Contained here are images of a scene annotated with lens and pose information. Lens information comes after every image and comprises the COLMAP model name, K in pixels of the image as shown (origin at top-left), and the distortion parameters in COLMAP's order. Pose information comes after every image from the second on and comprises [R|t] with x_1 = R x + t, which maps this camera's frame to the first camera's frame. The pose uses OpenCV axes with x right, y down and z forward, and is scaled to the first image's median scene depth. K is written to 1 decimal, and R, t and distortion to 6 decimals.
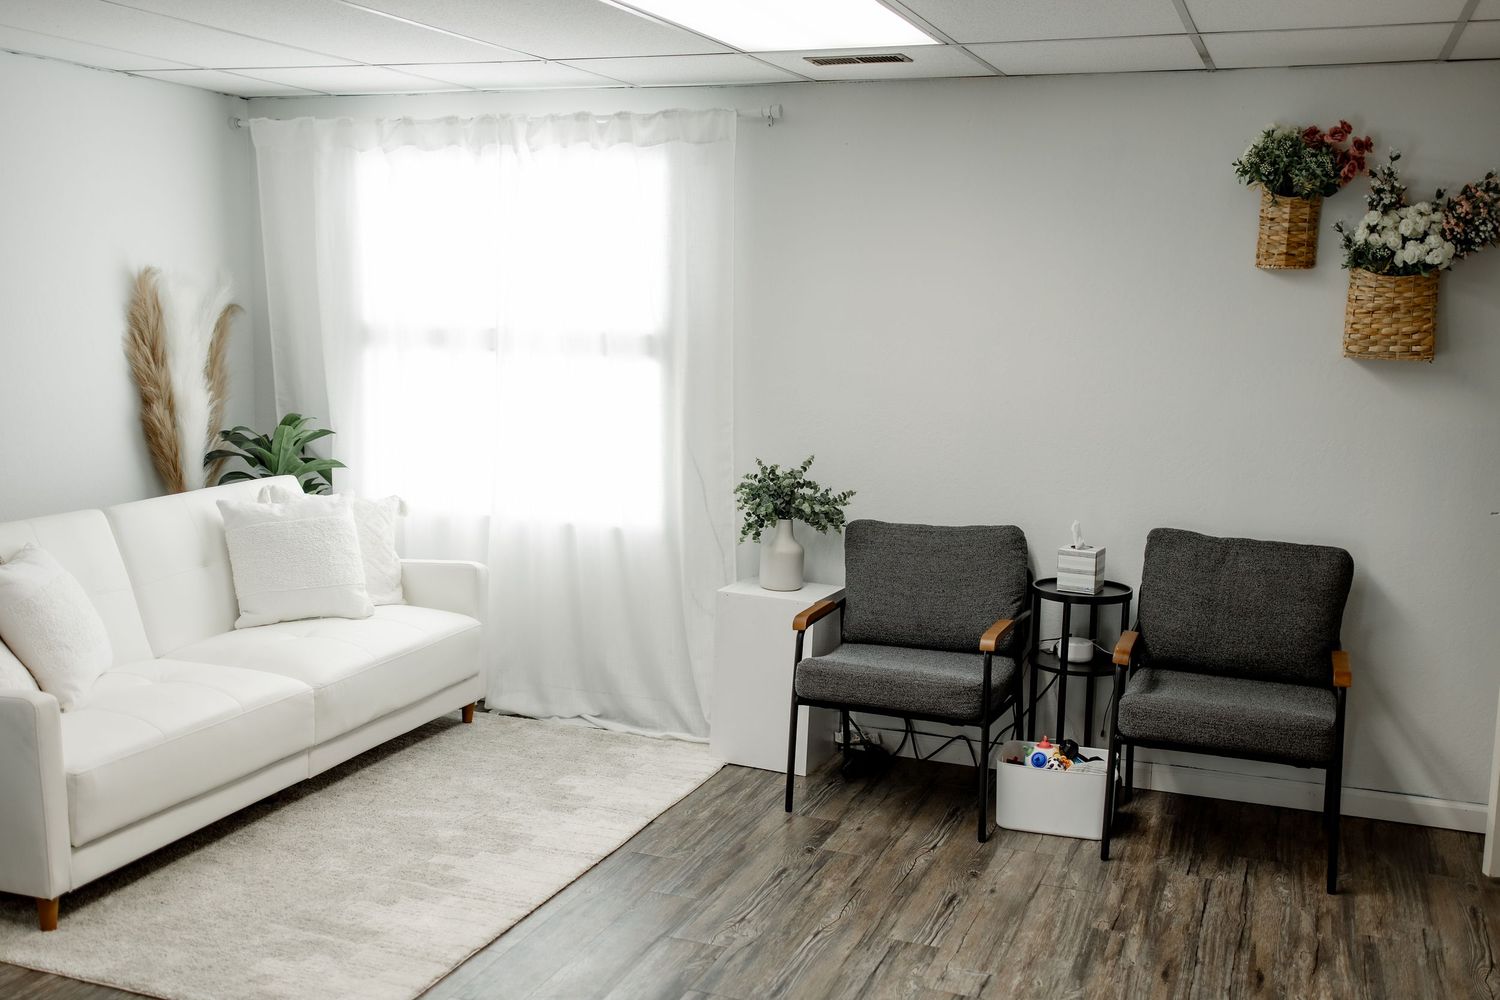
lens RADIAL K [[1539.3, 0, 747.3], [0, 1539.3, 503.4], [0, 0, 1]] dist [0.020353, 0.000000]
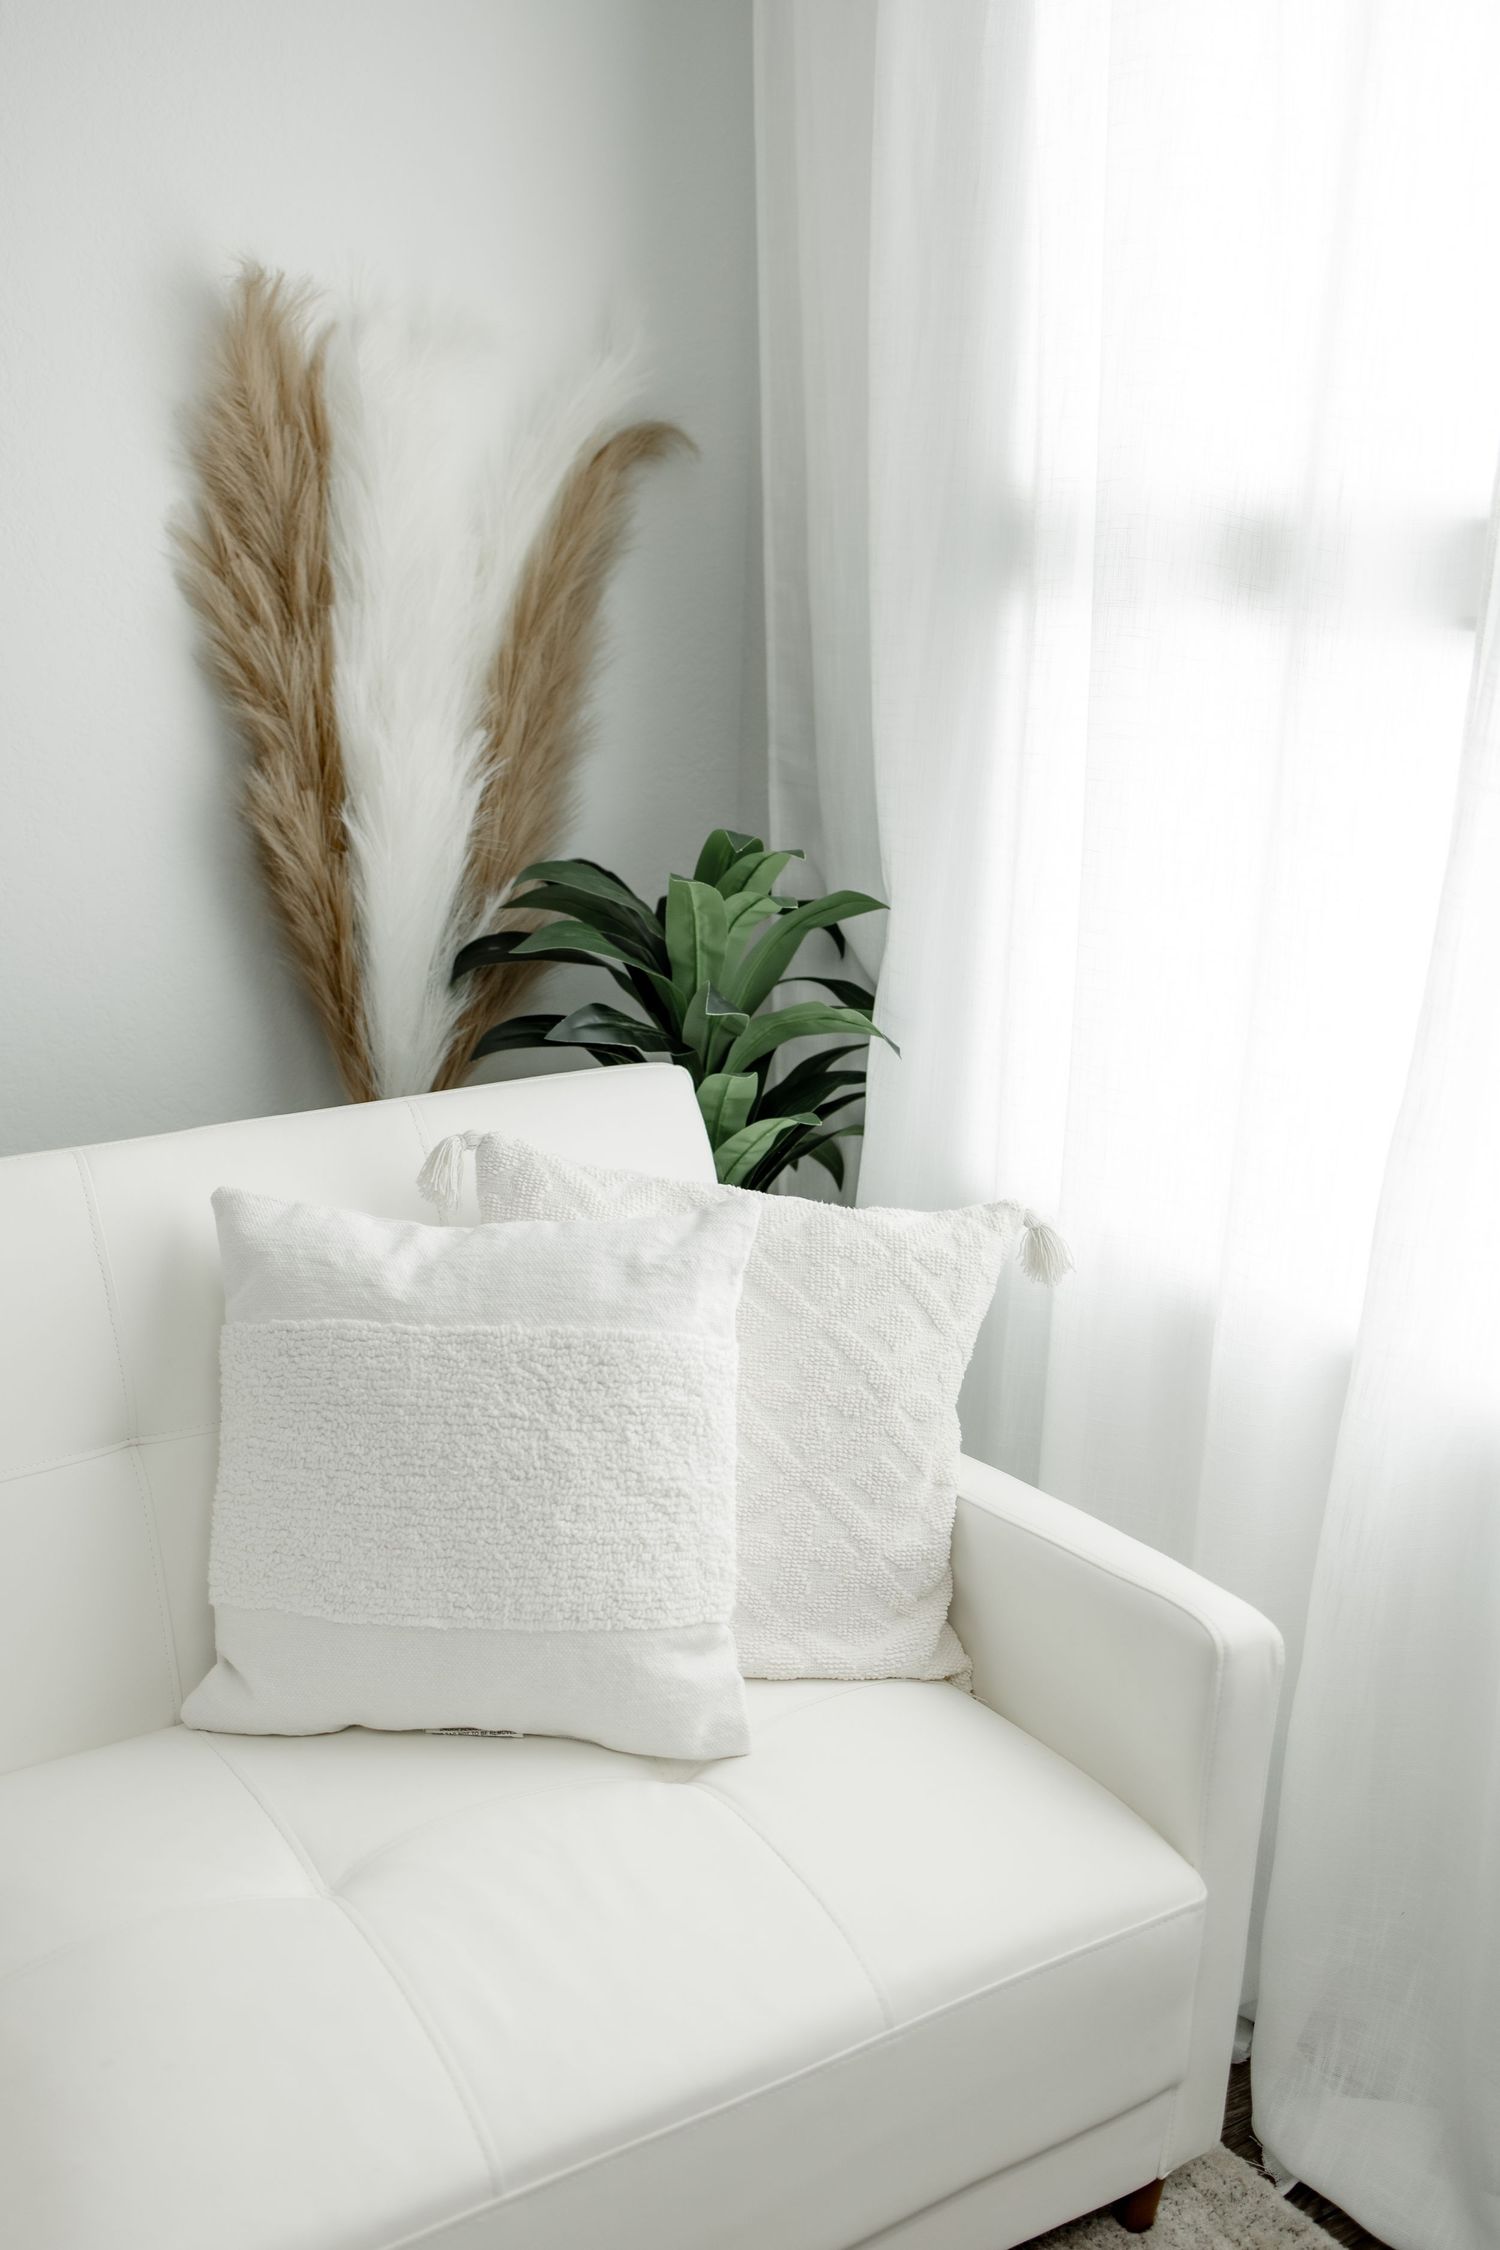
lens RADIAL K [[2308.9, 0, 740.6], [0, 2308.9, 1114.7], [0, 0, 1]] dist [0.020353, 0.000000]
pose [[0.812810, 0.166250, -0.558302, -0.057439], [-0.094371, 0.983330, 0.155424, -0.073025], [0.574834, -0.073643, 0.814949, 0.669086]]
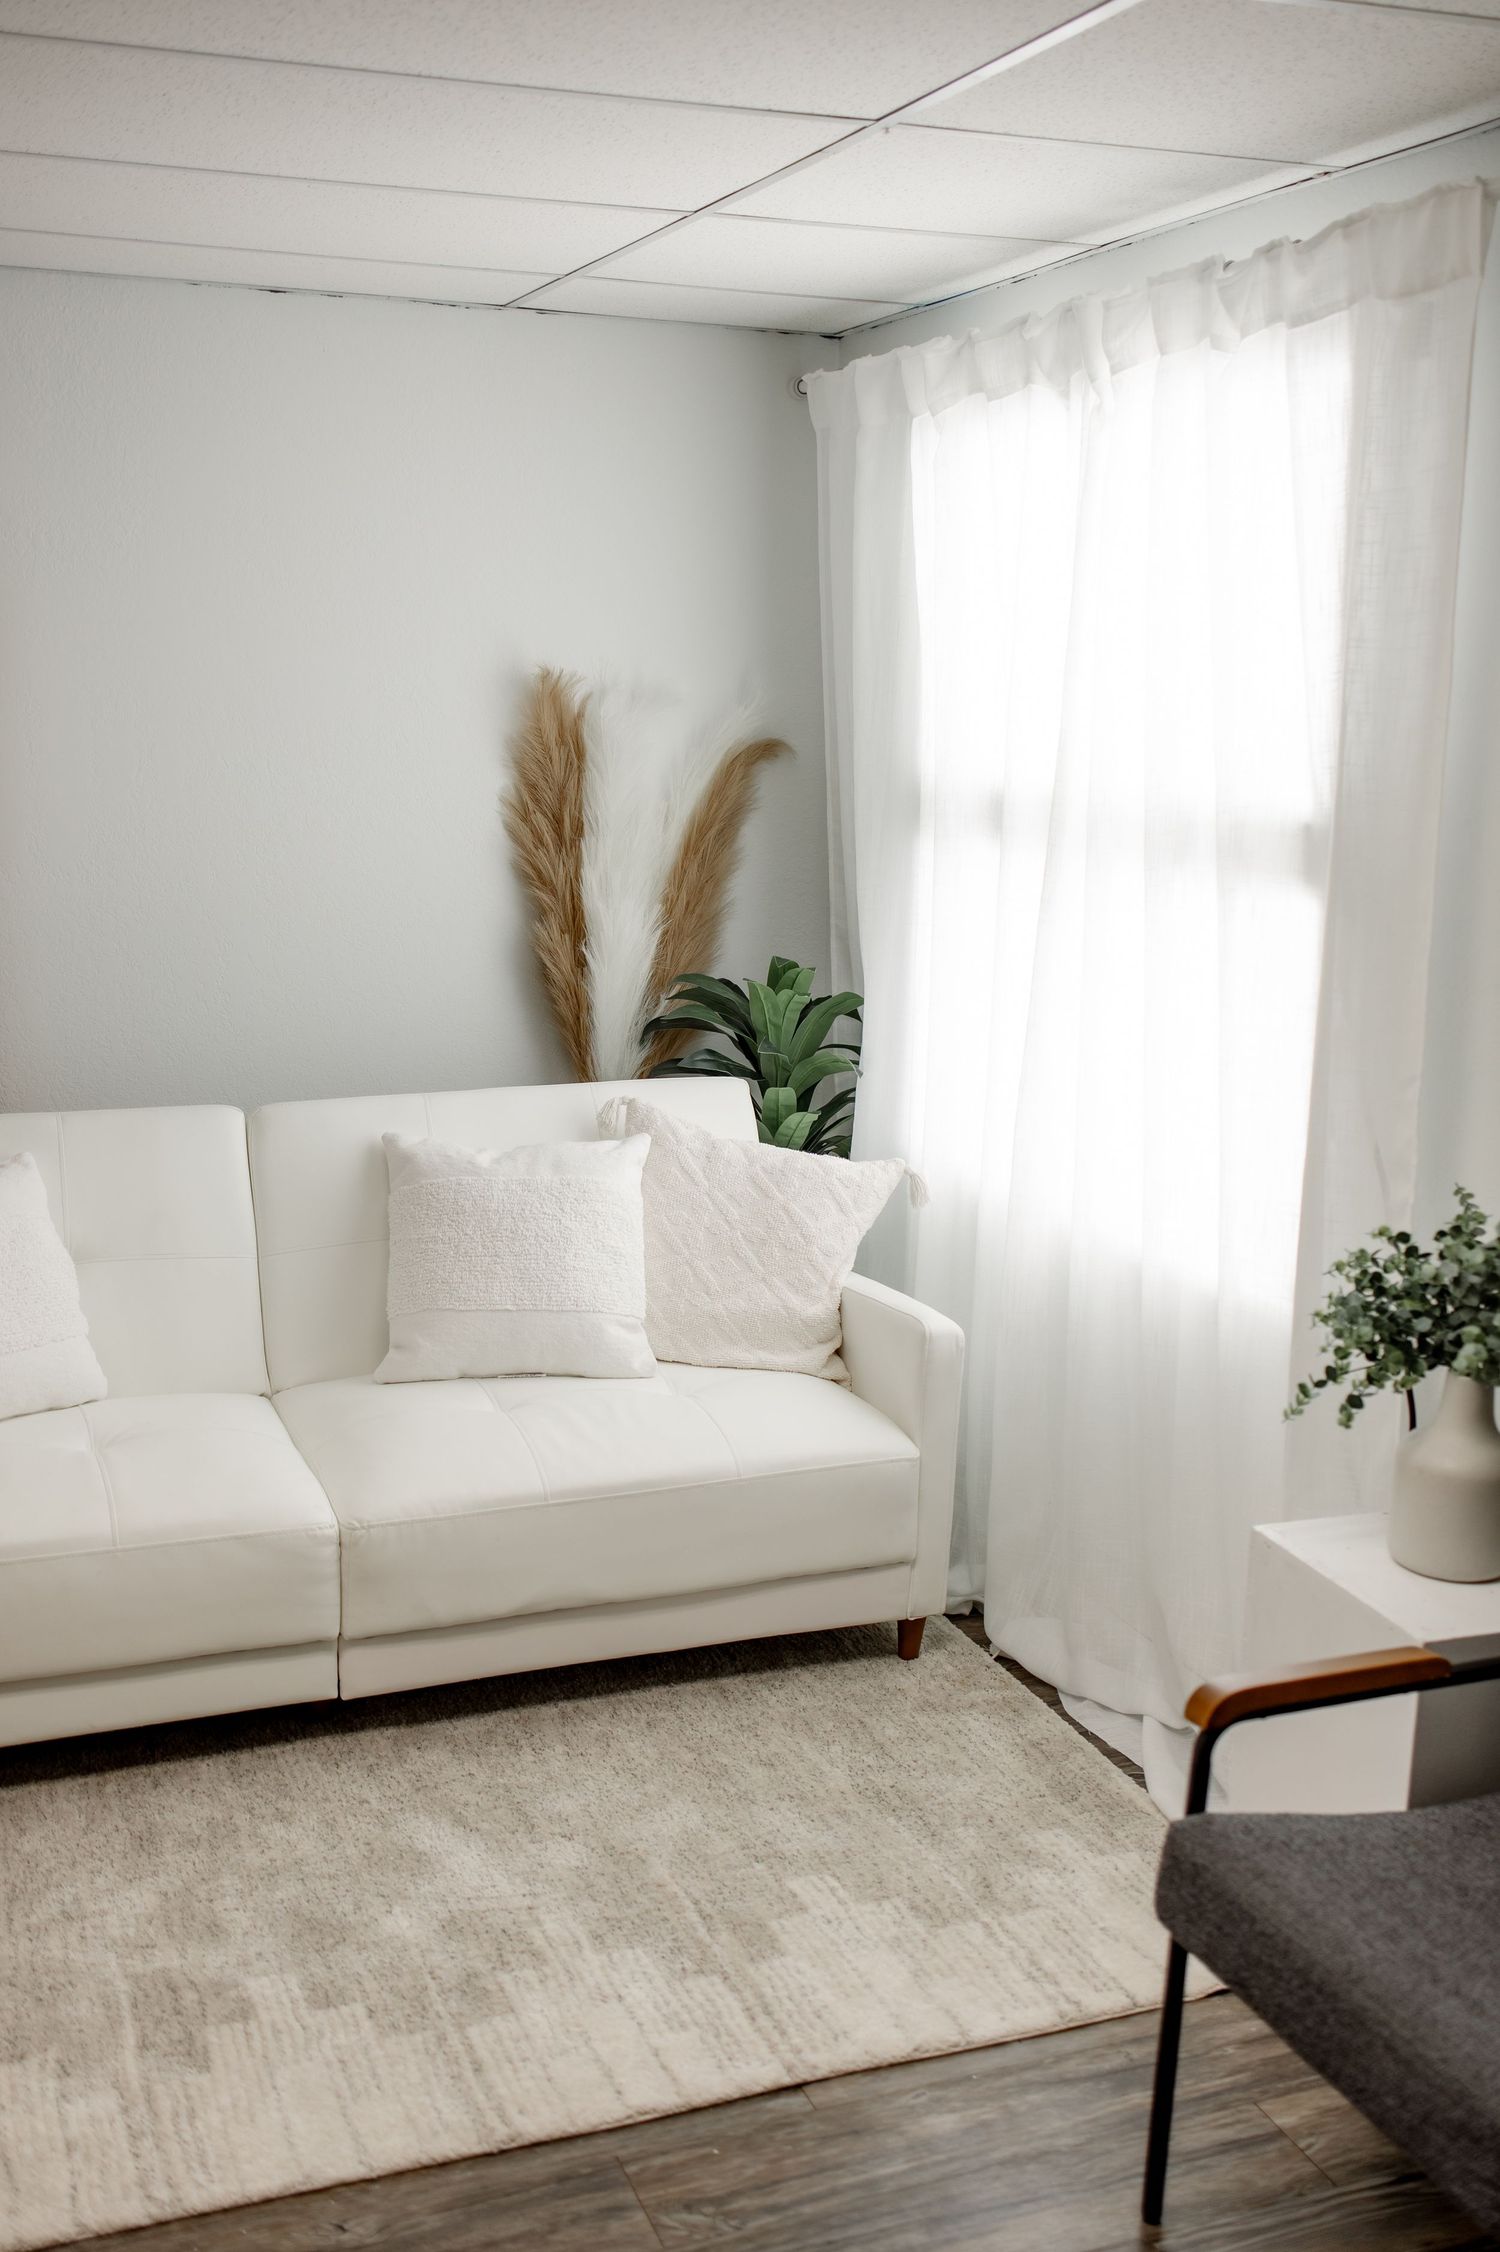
lens RADIAL K [[2311.0, 0, 734.7], [0, 2311.0, 1126.8], [0, 0, 1]] dist [0.020353, 0.000000]
pose [[0.668469, 0.131727, -0.731981, 0.261386], [-0.107043, 0.990984, 0.080581, -0.062885], [0.735996, 0.024488, 0.676543, 0.479059]]
